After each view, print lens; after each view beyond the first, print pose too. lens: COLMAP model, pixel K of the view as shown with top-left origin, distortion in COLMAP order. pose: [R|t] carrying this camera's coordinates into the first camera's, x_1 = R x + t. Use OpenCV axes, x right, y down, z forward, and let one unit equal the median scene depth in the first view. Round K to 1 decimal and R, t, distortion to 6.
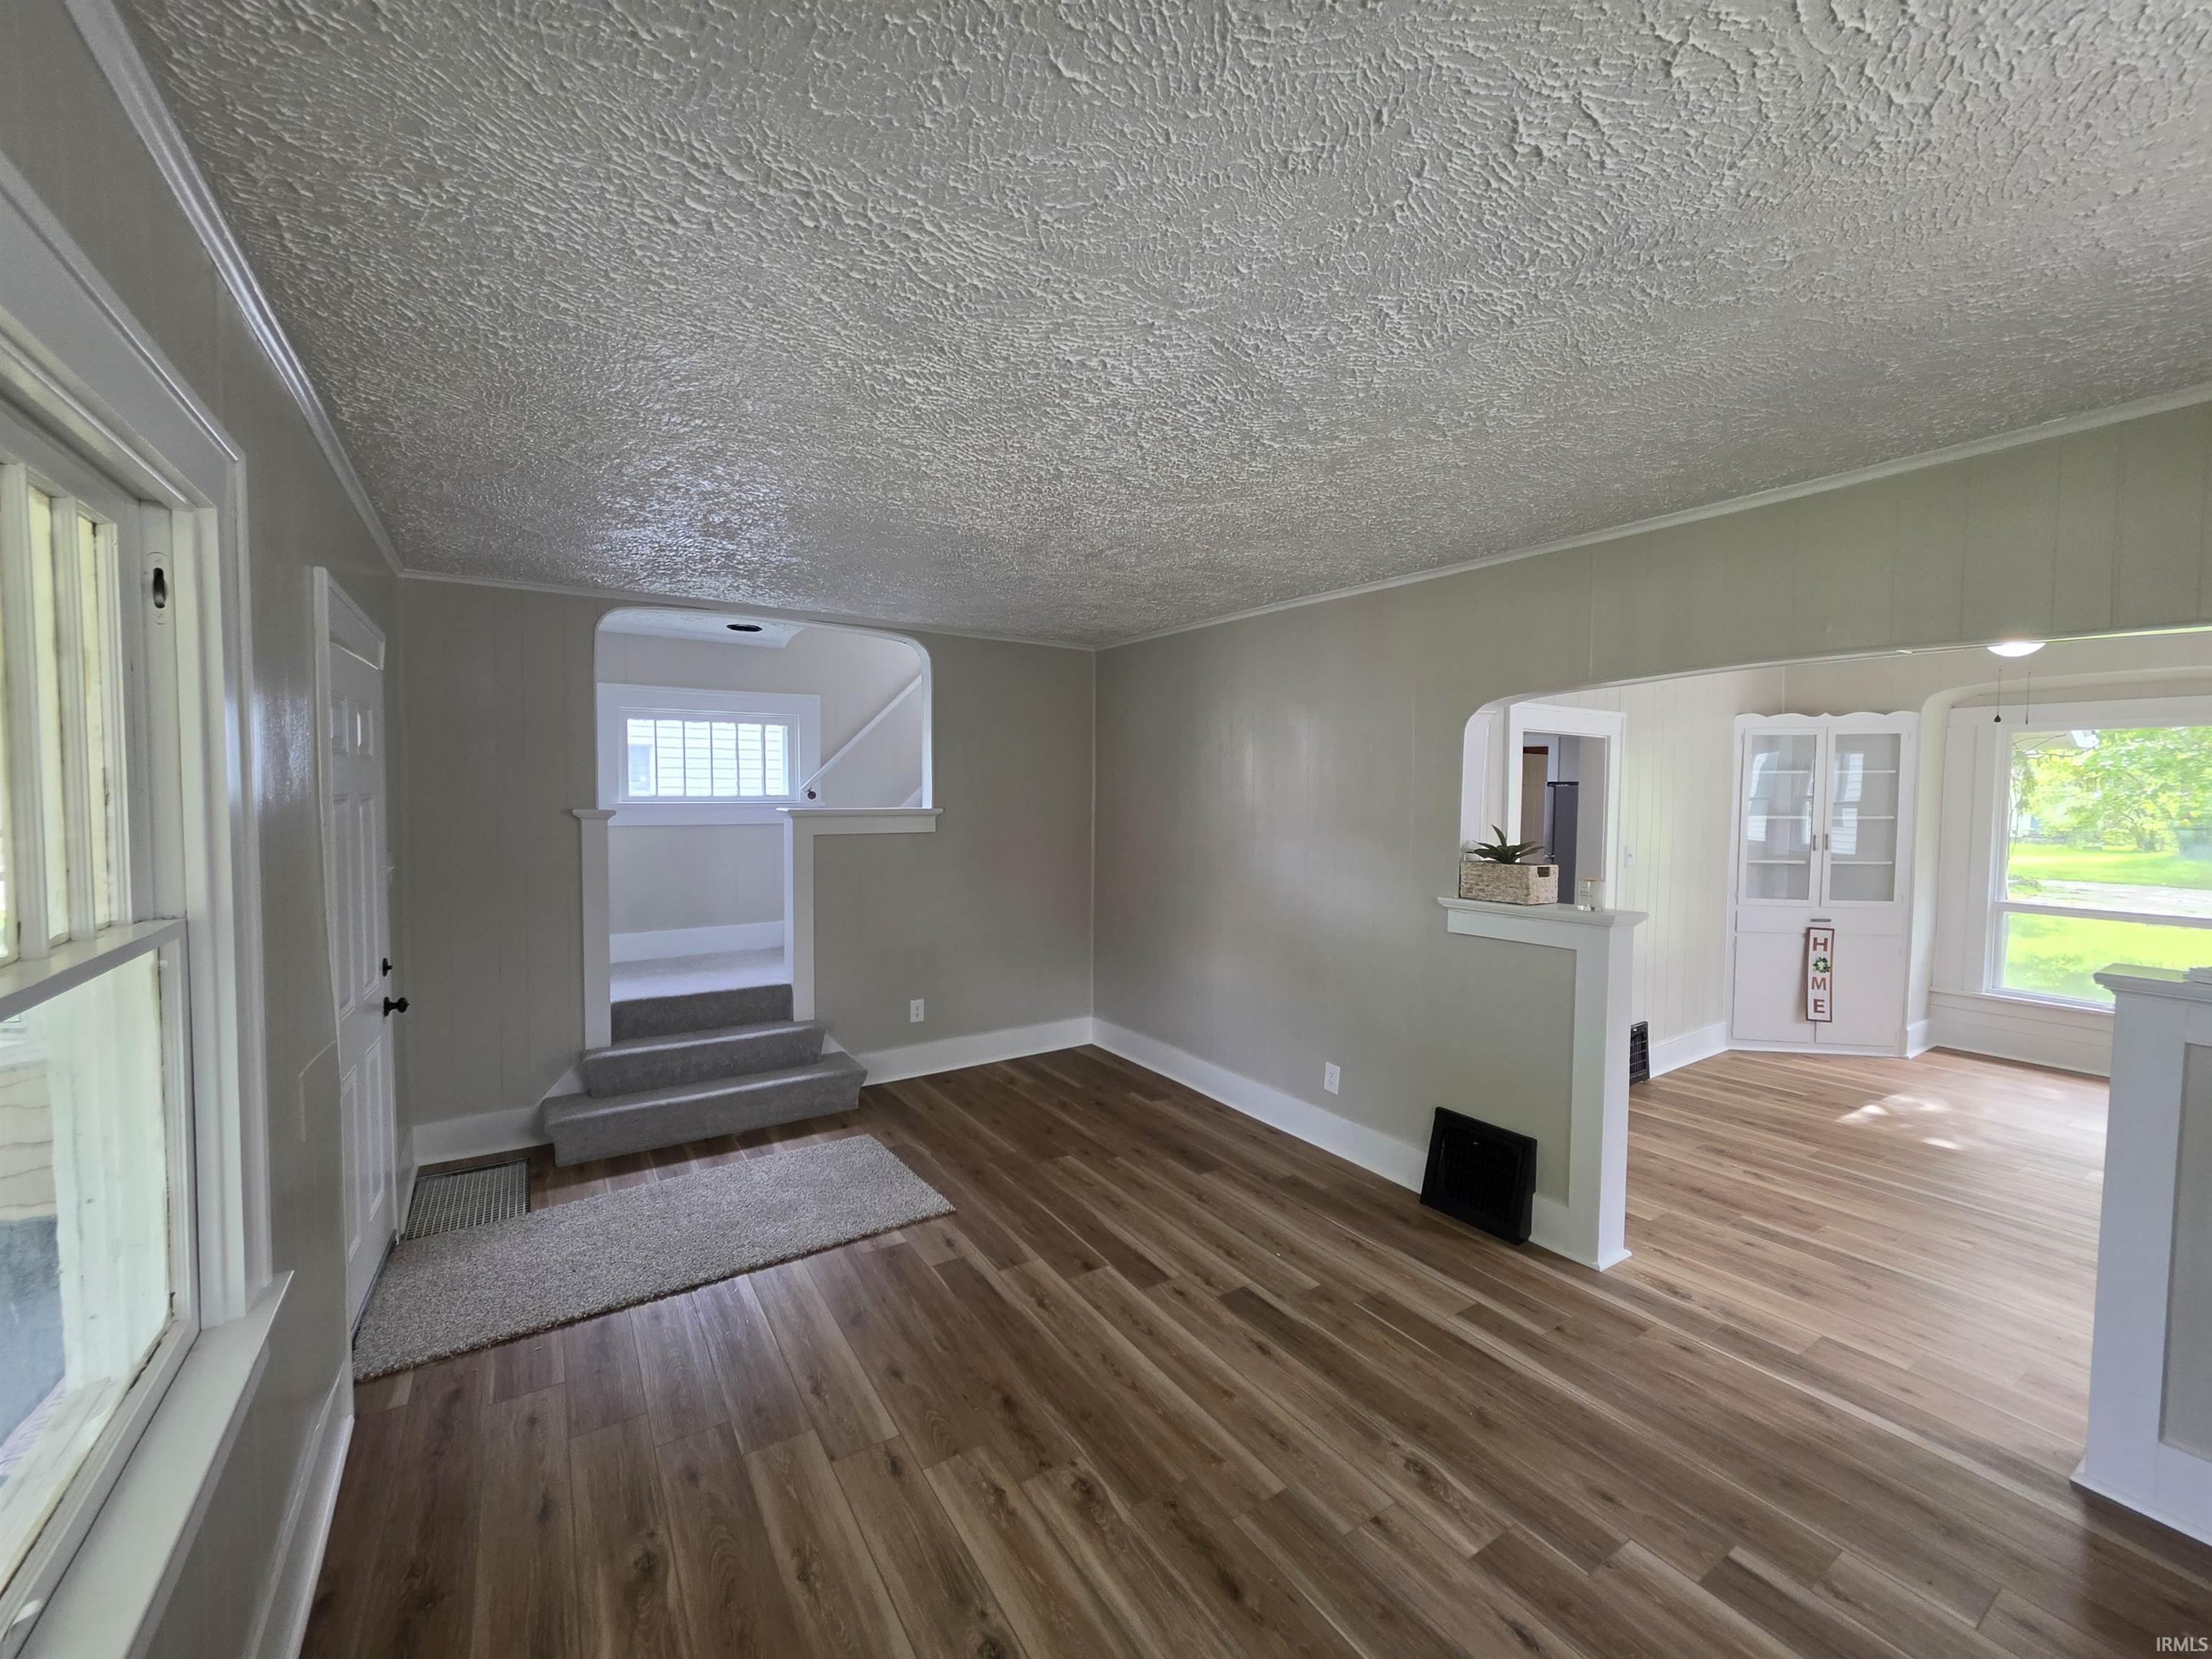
lens RADIAL K [[890.4, 0, 1119.0], [0, 890.4, 832.6], [0, 0, 1]] dist [0.000332, -0.000495]
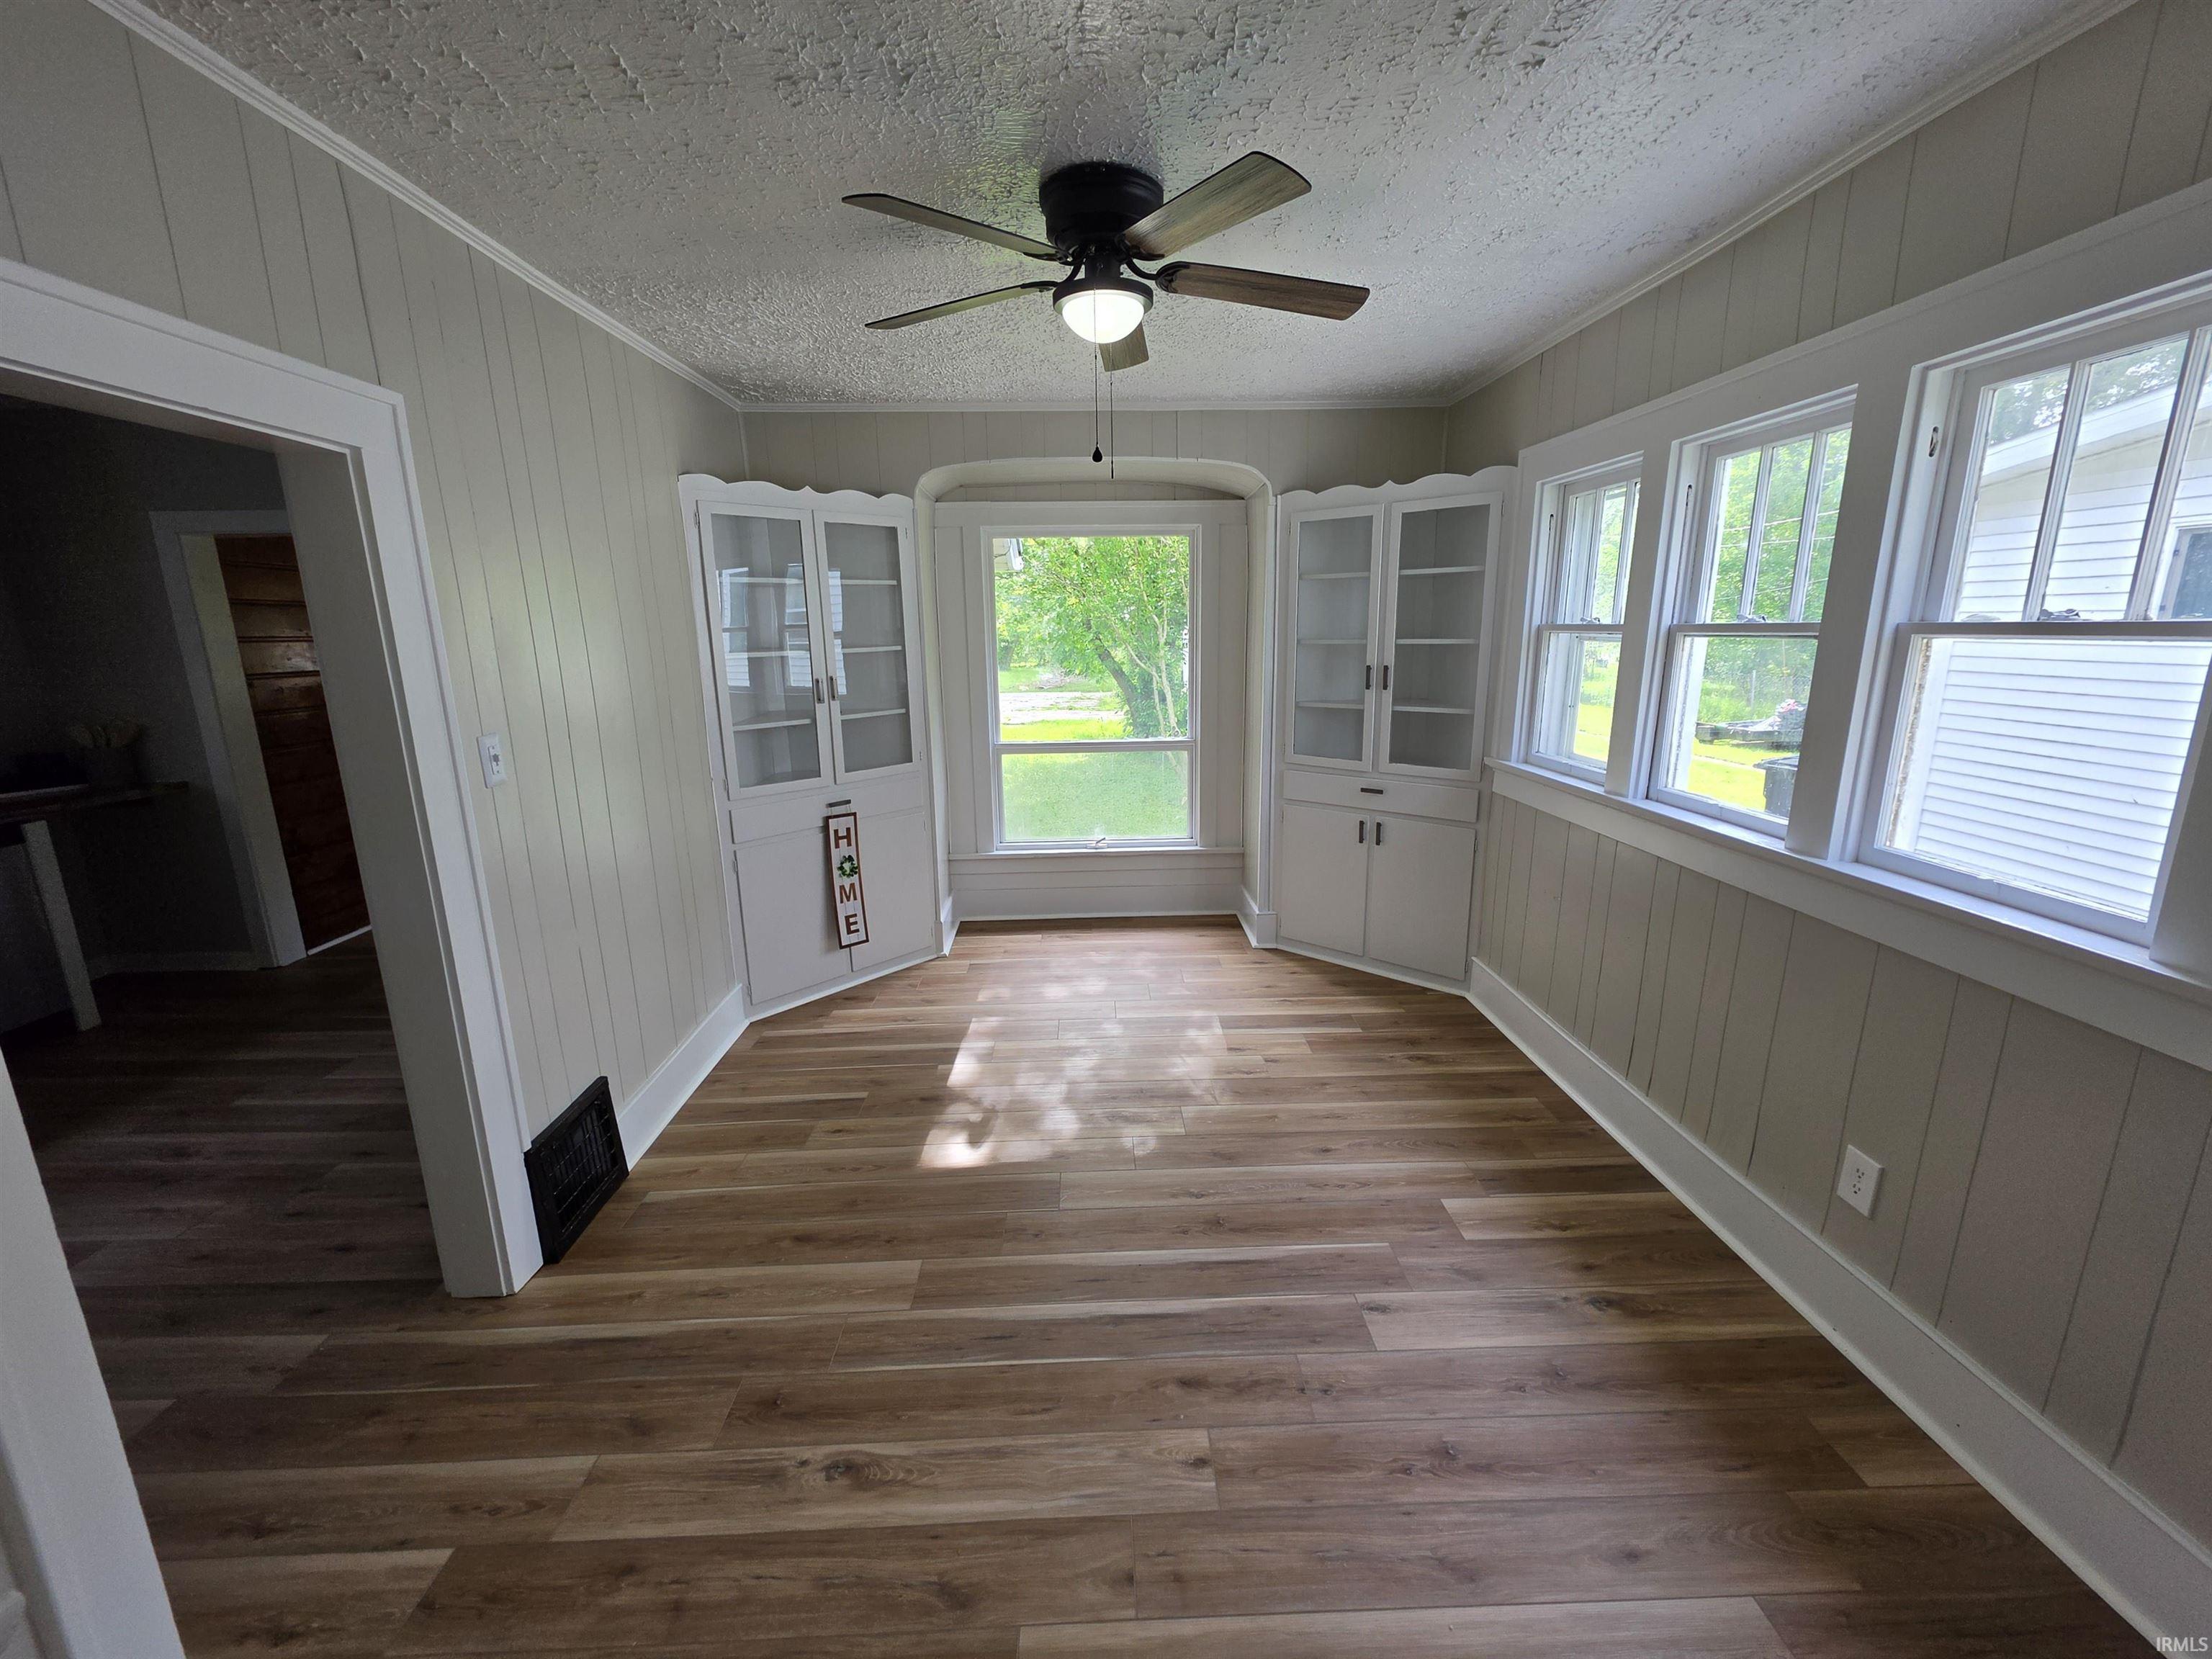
lens RADIAL K [[890.4, 0, 1111.7], [0, 890.4, 823.4], [0, 0, 1]] dist [0.000332, -0.000495]
pose [[0.526605, -0.199571, 0.826352, 0.489841], [0.060432, 0.978383, 0.197776, -0.015367], [-0.847959, -0.054211, 0.527282, 0.684224]]
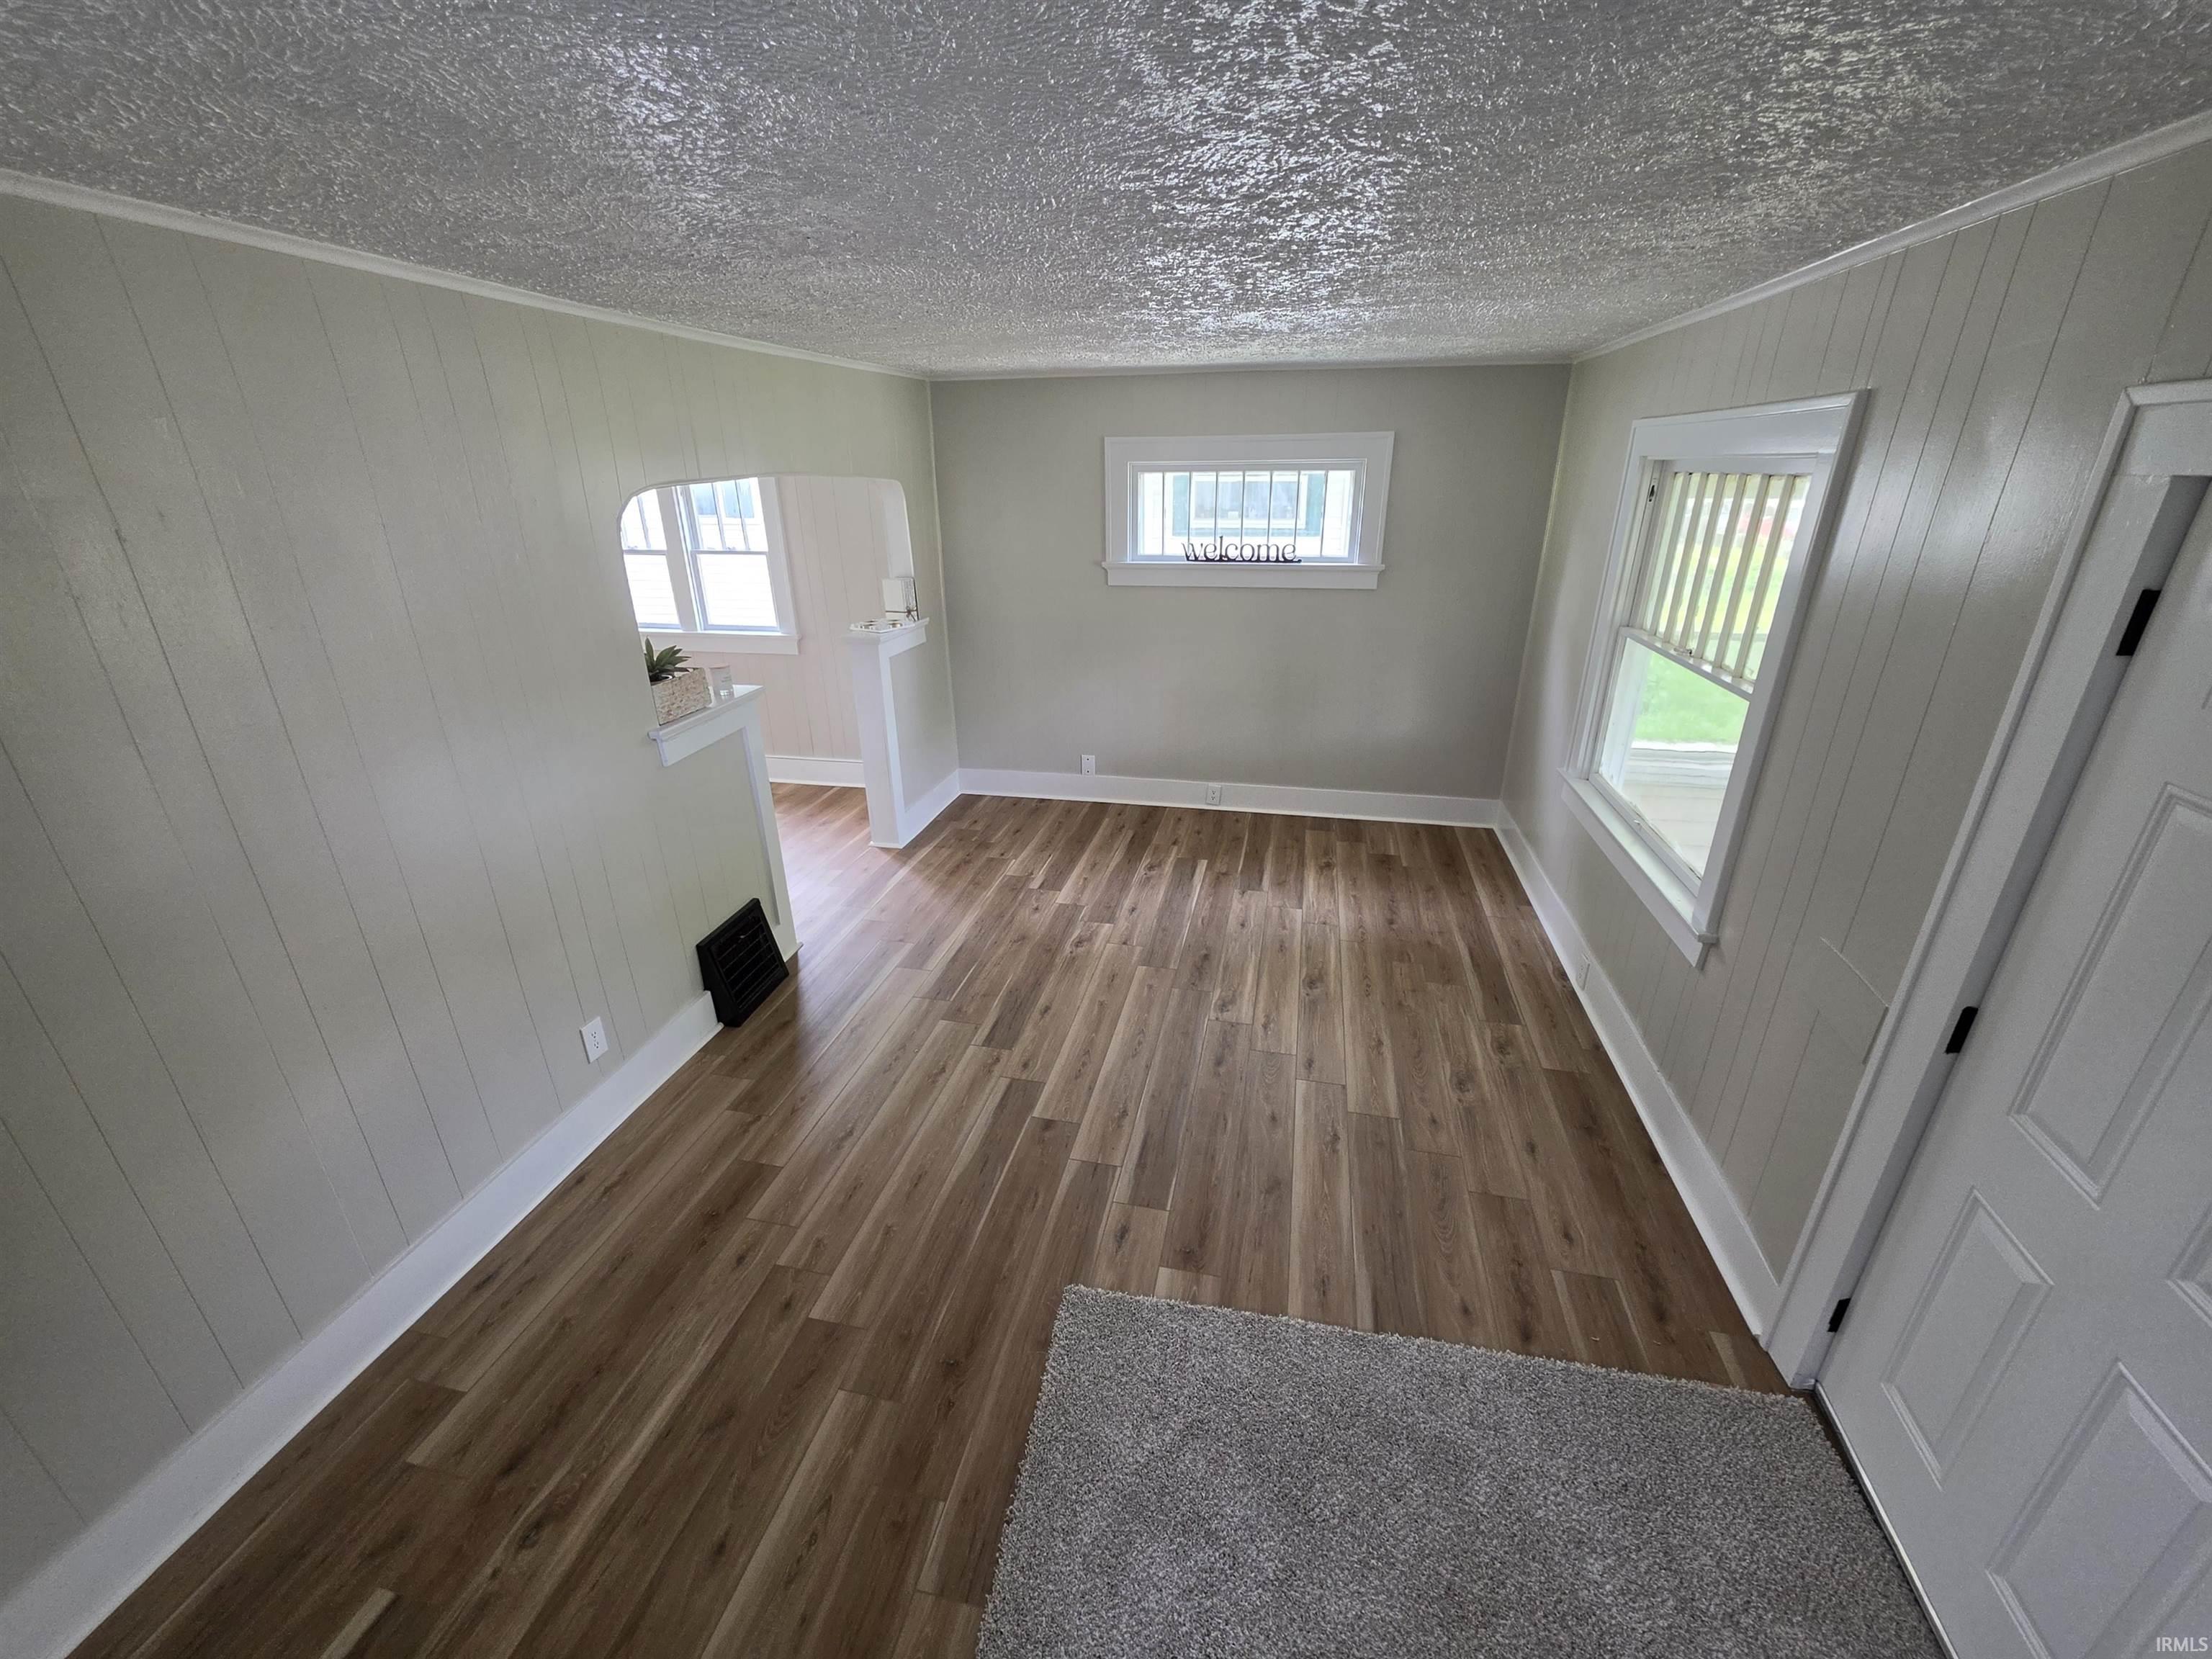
lens RADIAL K [[890.4, 0, 1101.6], [0, 890.4, 831.1], [0, 0, 1]] dist [0.000332, -0.000495]
pose [[-0.692432, -0.275925, 0.666636, -0.518926], [0.041159, 0.907368, 0.418317, -0.176592], [-0.720308, 0.317095, -0.616934, 1.177943]]
